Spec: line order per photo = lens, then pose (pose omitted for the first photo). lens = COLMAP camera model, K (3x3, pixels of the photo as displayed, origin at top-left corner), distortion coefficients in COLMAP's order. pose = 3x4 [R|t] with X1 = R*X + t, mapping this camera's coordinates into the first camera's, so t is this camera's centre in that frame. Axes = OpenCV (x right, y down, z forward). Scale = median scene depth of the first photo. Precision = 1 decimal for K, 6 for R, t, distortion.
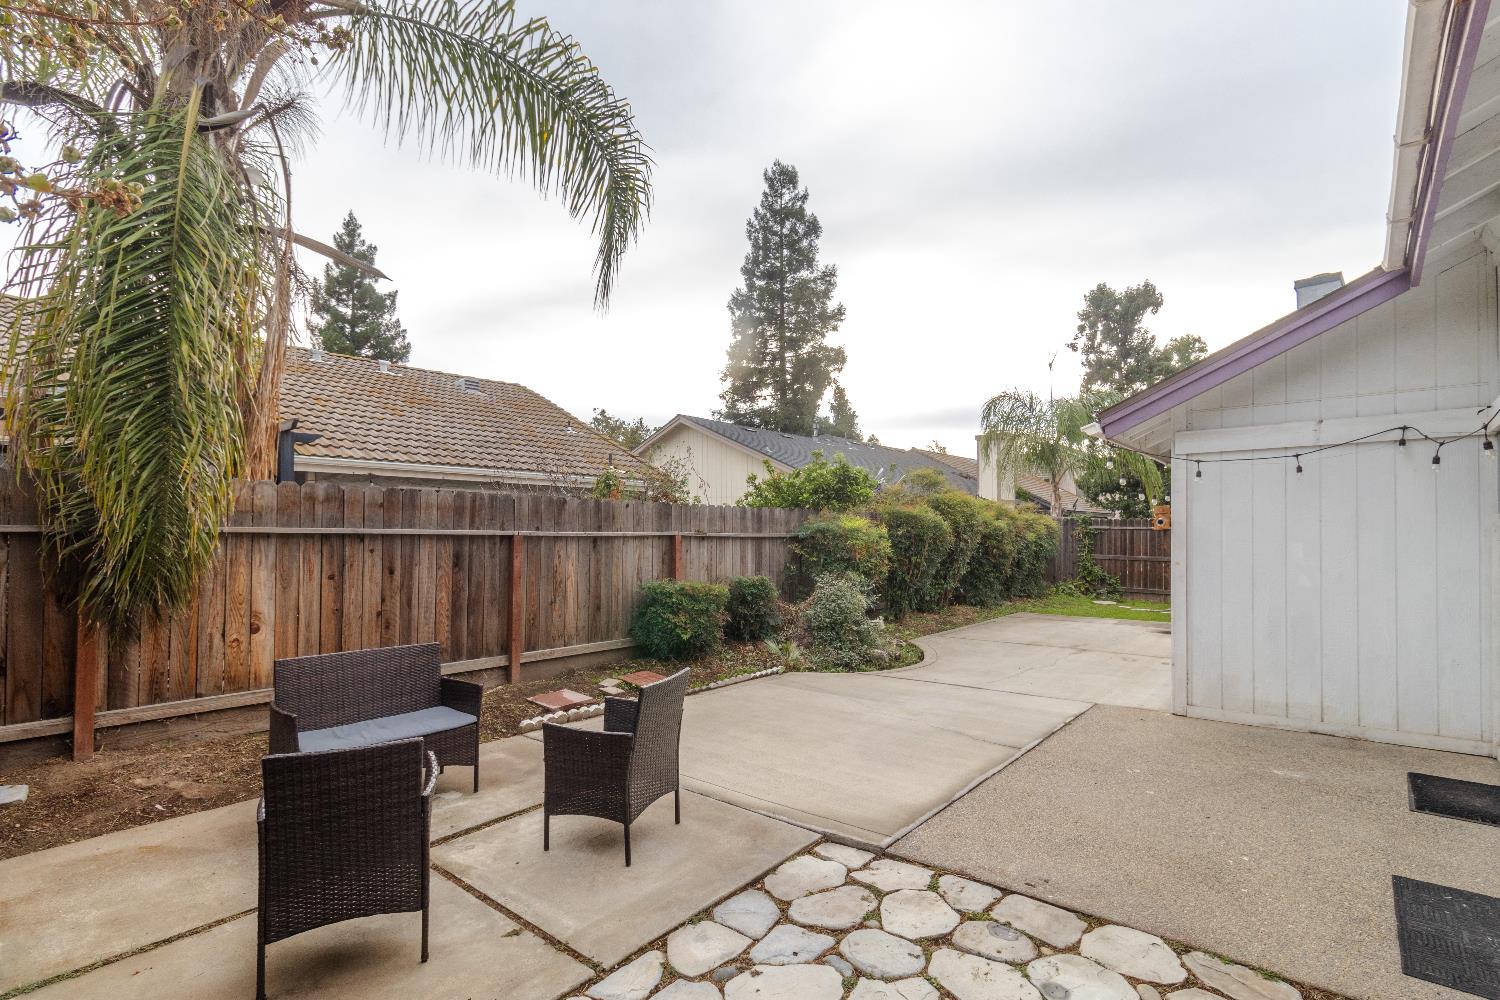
lens RADIAL K [[708.4, 0, 766.1], [0, 708.4, 519.6], [0, 0, 1]] dist [0.002462, 0.000044]
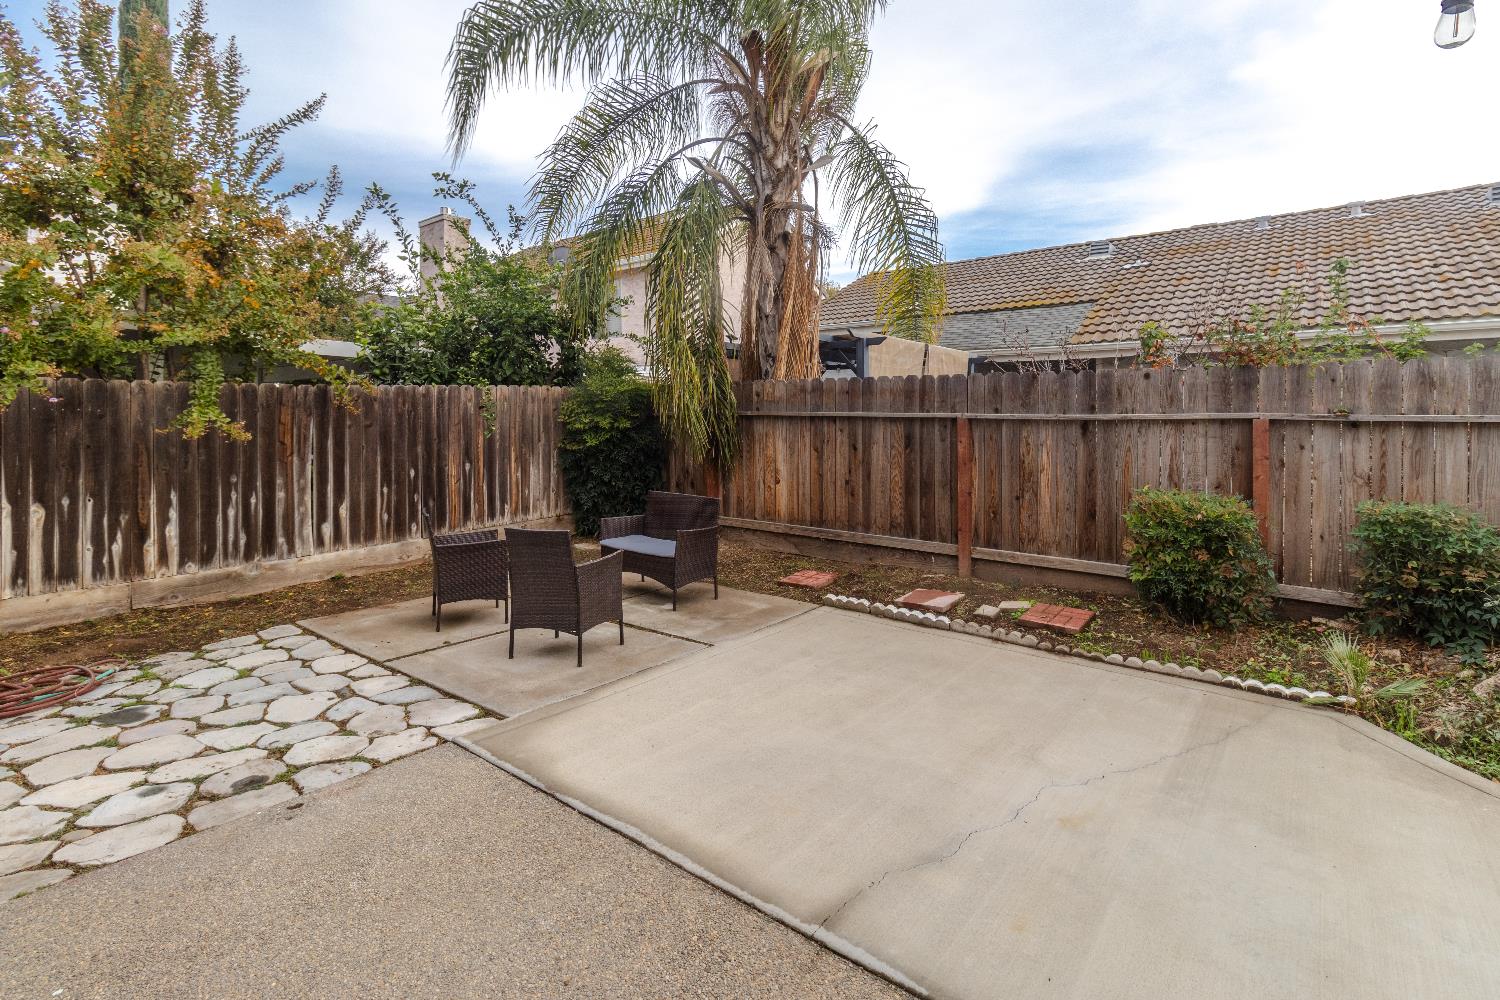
lens RADIAL K [[712.6, 0, 749.1], [0, 712.6, 422.7], [0, 0, 1]] dist [0.001752, 0.000074]
pose [[0.013439, 0.005593, -0.999894, 0.681636], [0.016231, 0.999851, 0.005811, 0.022011], [0.999778, -0.016308, 0.013346, 0.840426]]
